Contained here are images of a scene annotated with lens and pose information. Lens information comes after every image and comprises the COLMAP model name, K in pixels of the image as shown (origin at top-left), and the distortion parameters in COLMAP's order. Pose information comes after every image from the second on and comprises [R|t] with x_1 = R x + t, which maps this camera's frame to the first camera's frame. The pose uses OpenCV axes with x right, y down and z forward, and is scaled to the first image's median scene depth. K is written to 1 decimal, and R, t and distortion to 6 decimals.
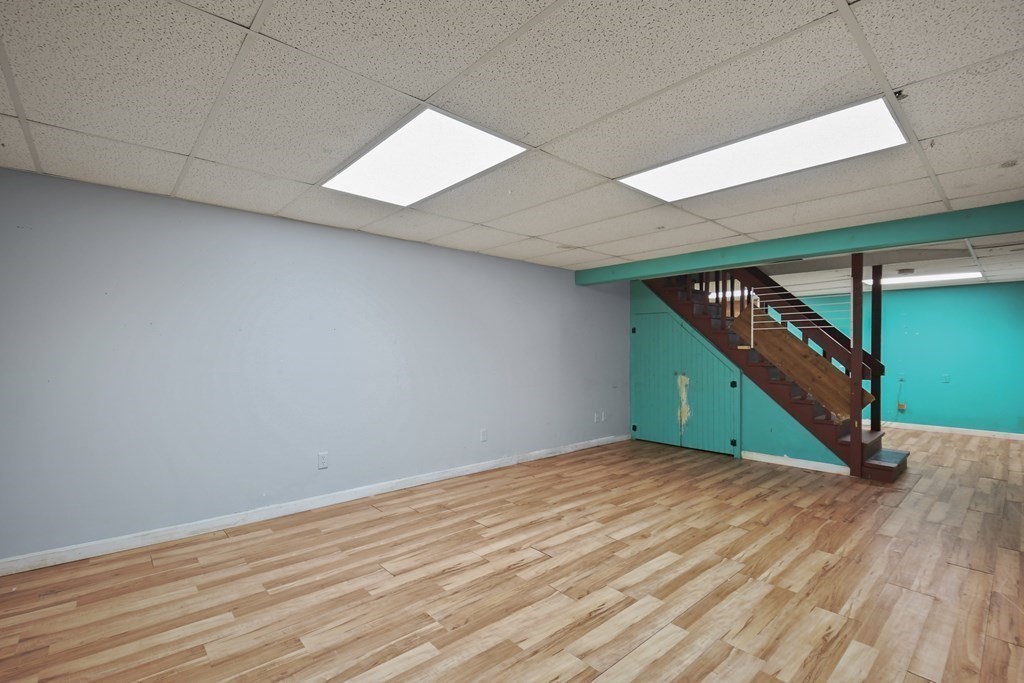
lens RADIAL K [[468.6, 0, 507.9], [0, 468.6, 344.1], [0, 0, 1]] dist [-0.000265, -0.003061]
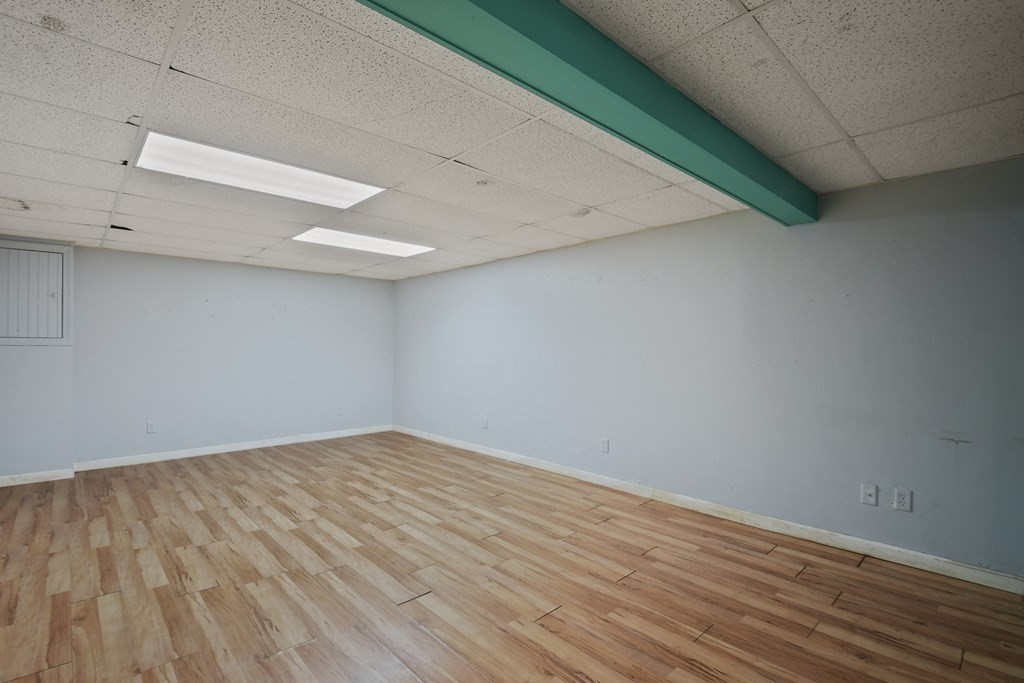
lens RADIAL K [[468.6, 0, 507.8], [0, 468.6, 342.8], [0, 0, 1]] dist [-0.000265, -0.003061]
pose [[0.031344, -0.012683, -0.999428, 1.245359], [-0.001180, 0.999918, -0.012726, 0.008361], [0.999508, 0.001578, 0.031326, 1.150276]]
